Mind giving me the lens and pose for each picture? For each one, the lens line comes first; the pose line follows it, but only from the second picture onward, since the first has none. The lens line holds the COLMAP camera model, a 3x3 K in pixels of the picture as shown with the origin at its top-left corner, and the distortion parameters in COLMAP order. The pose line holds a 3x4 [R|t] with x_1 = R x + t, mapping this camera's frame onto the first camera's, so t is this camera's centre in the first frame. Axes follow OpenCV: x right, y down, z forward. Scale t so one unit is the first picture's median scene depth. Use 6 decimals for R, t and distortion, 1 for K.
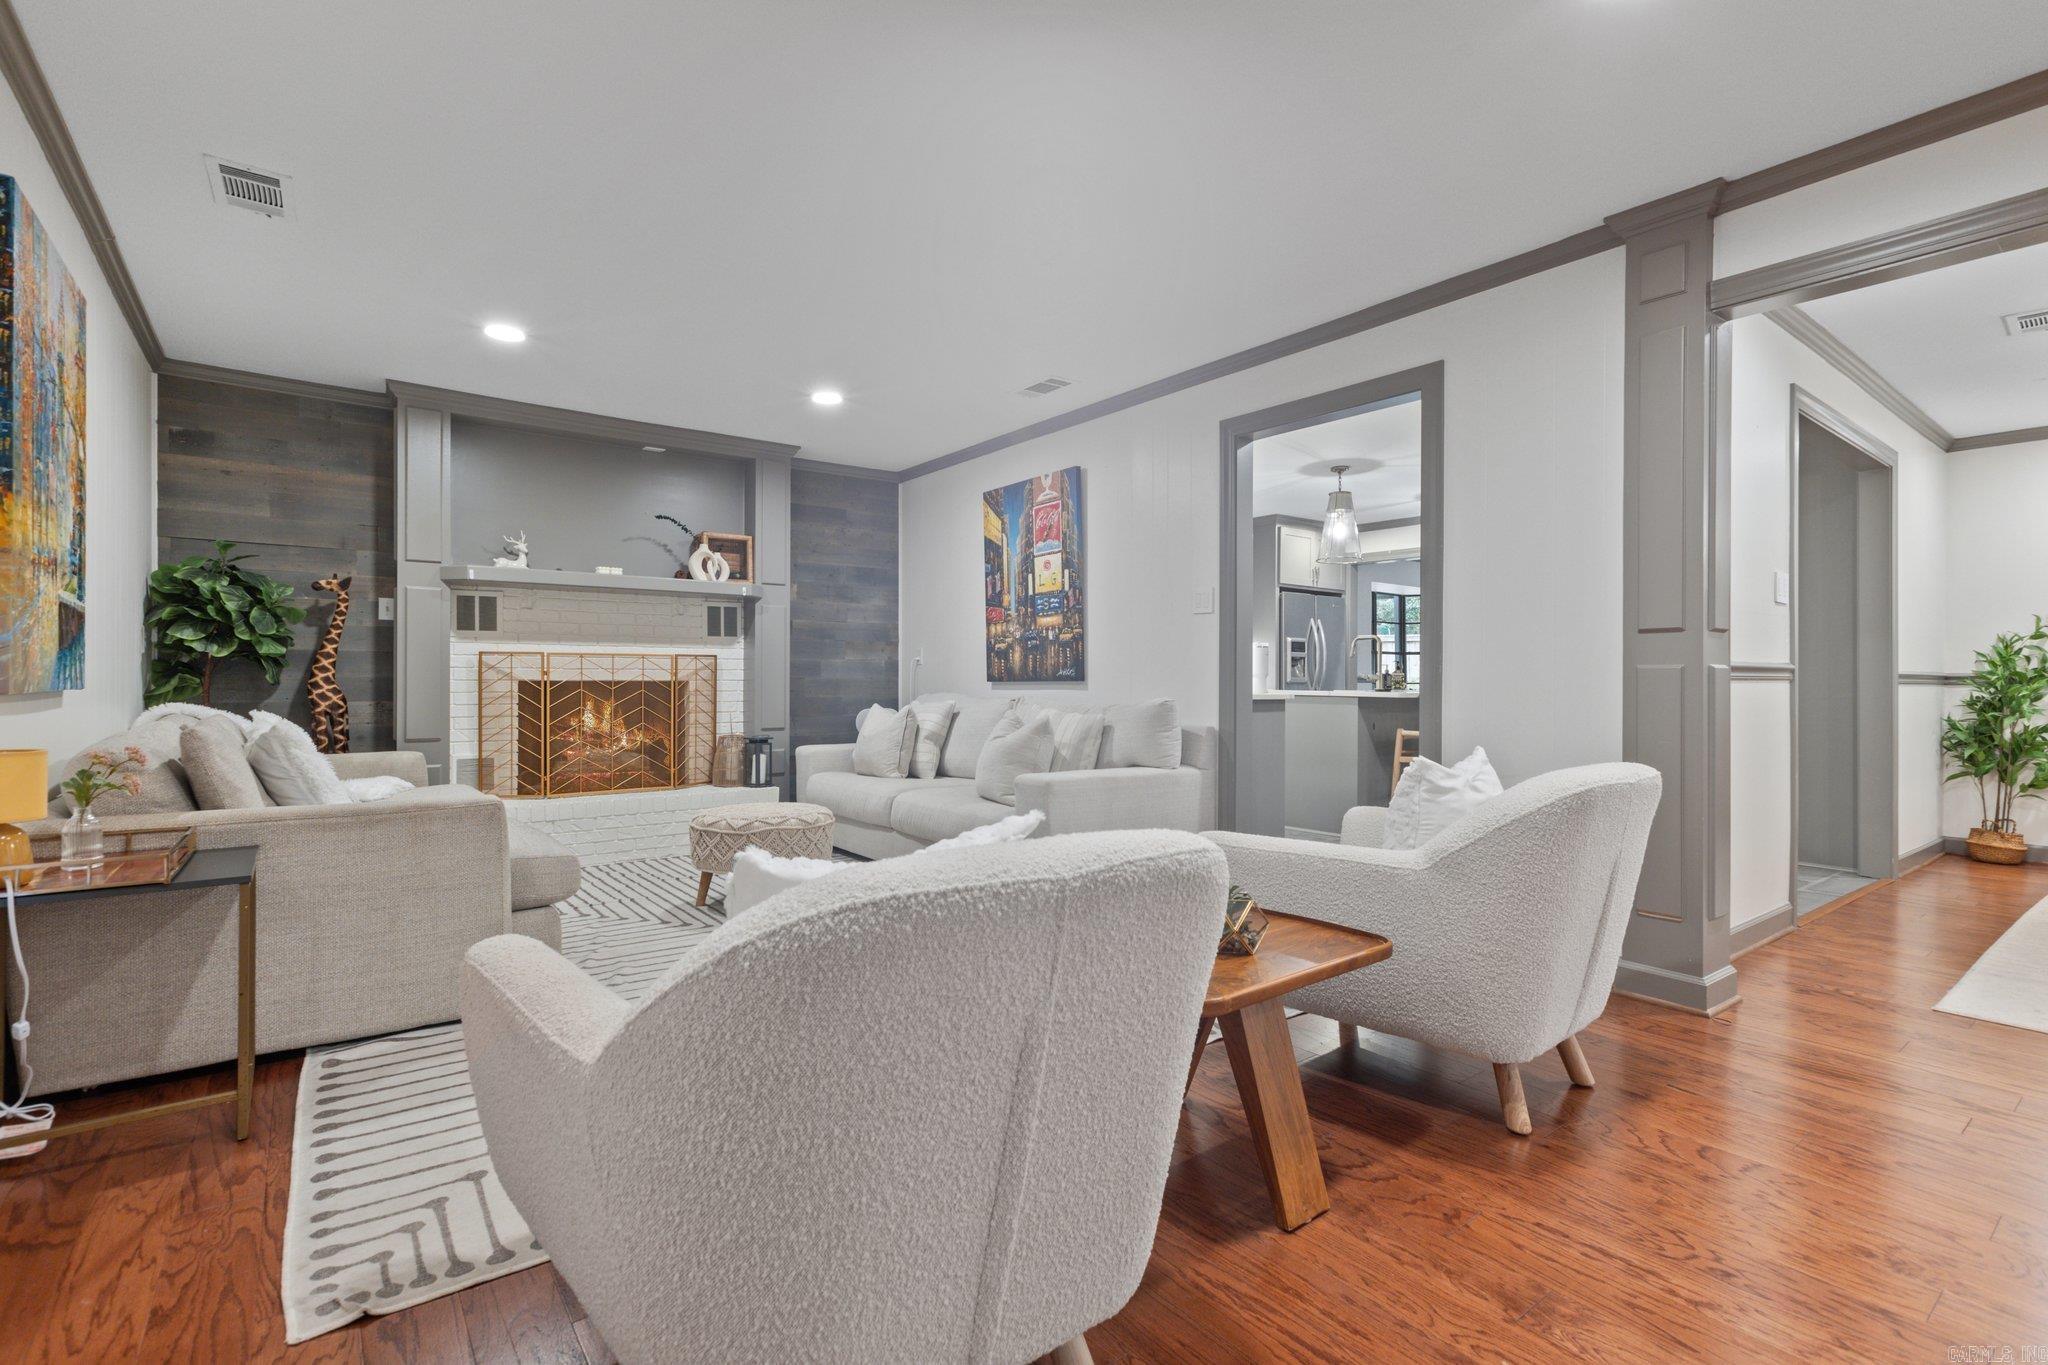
lens RADIAL K [[946.0, 0, 1018.8], [0, 946.0, 676.7], [0, 0, 1]] dist [0.000248, -0.000304]
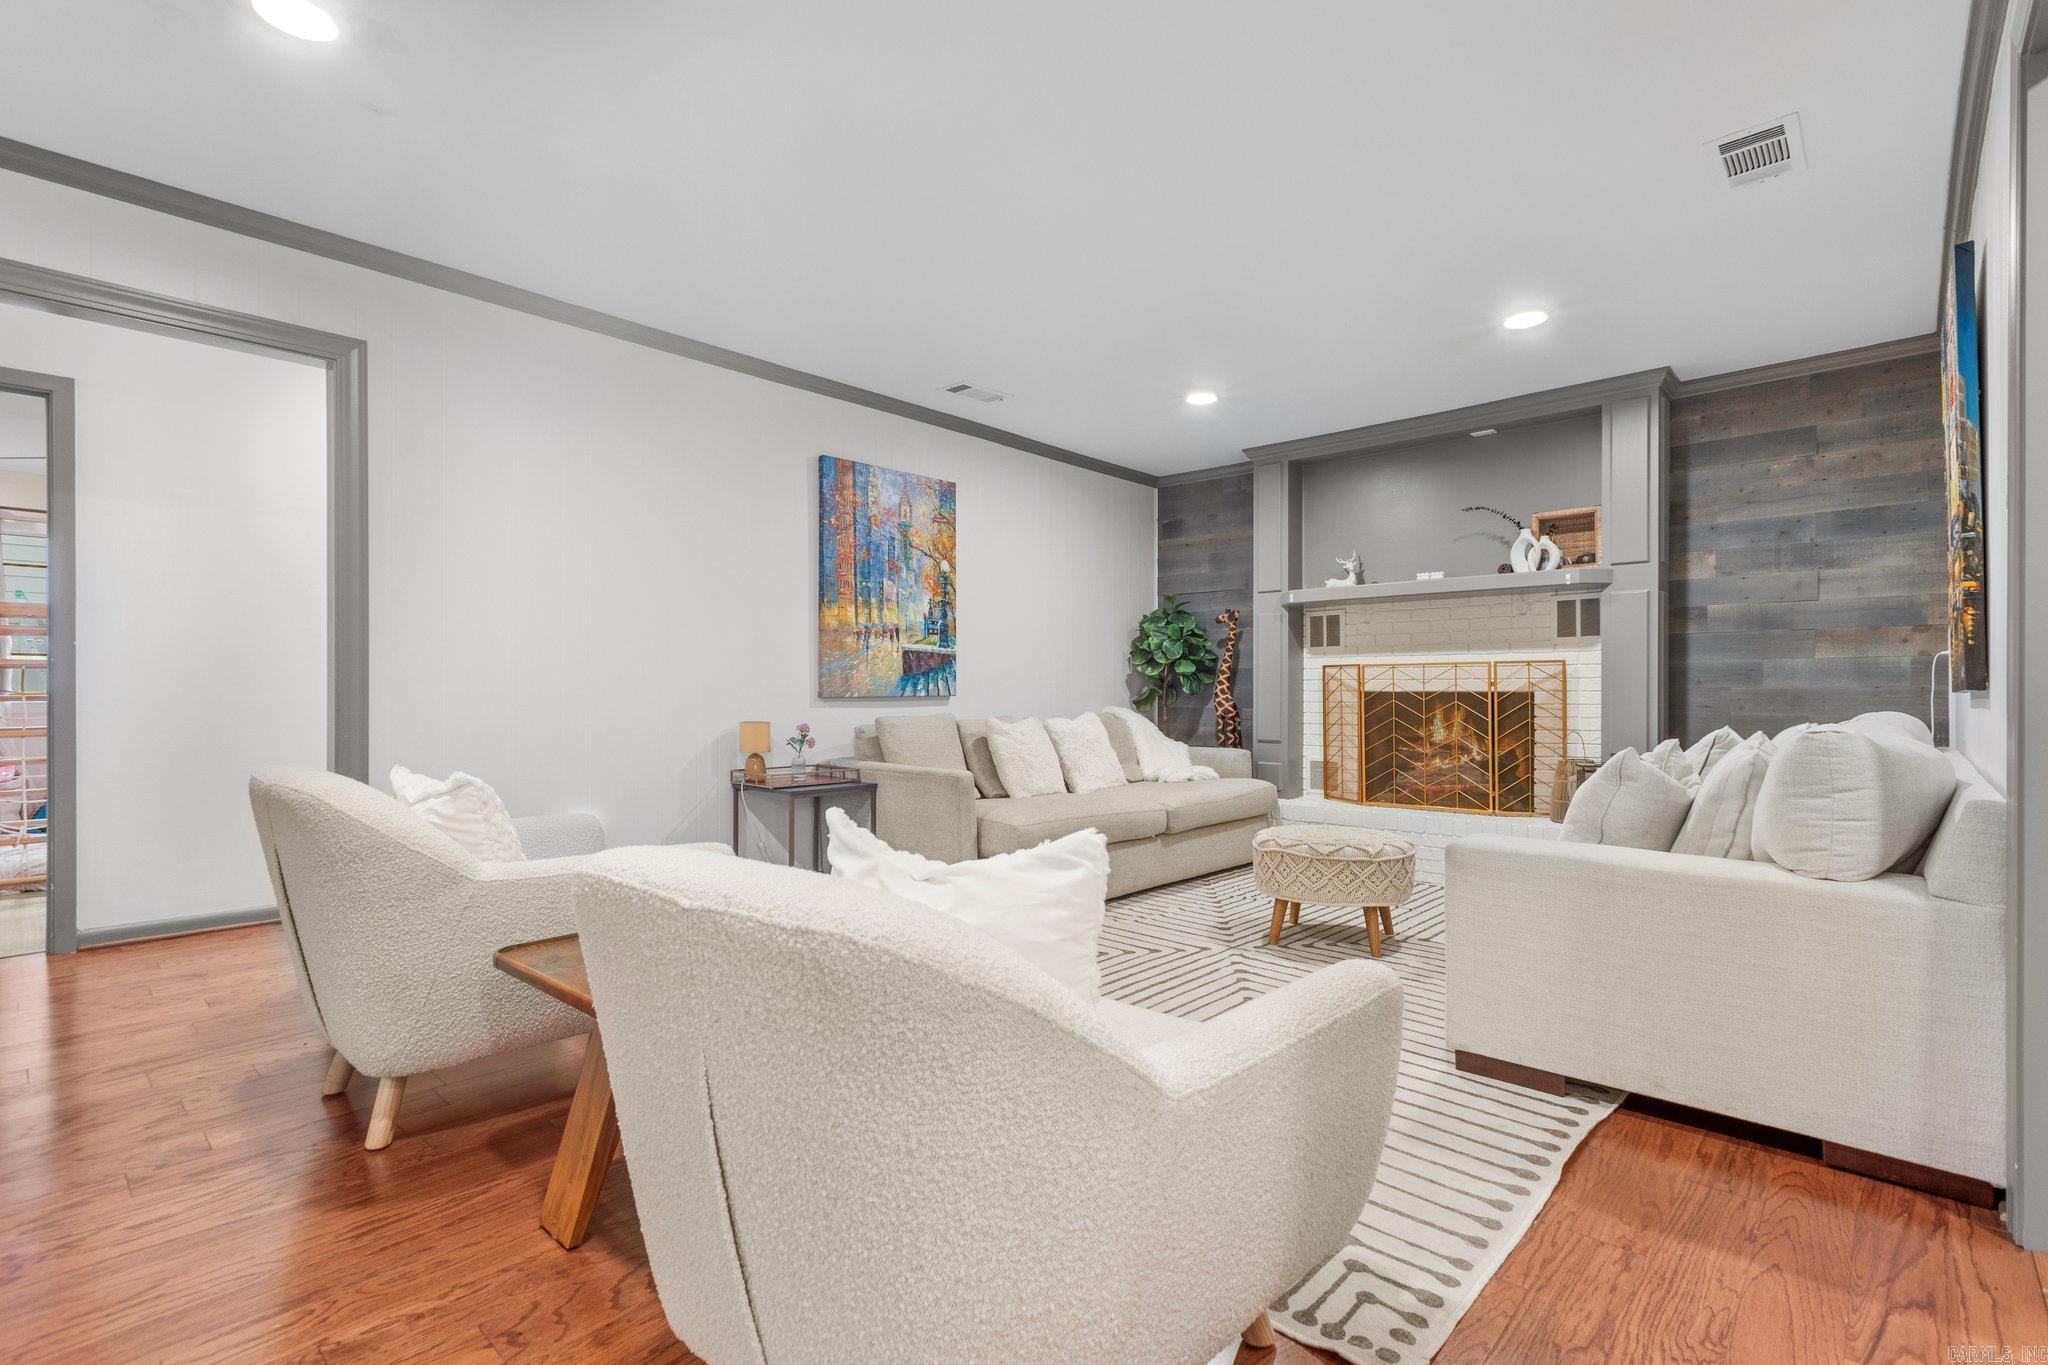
lens RADIAL K [[946.0, 0, 1013.9], [0, 946.0, 698.9], [0, 0, 1]] dist [0.000248, -0.000304]
pose [[0.165594, 0.005256, -0.986180, 0.444812], [0.004056, 0.999974, 0.006011, 0.004539], [0.986186, -0.004995, 0.165568, 0.432116]]
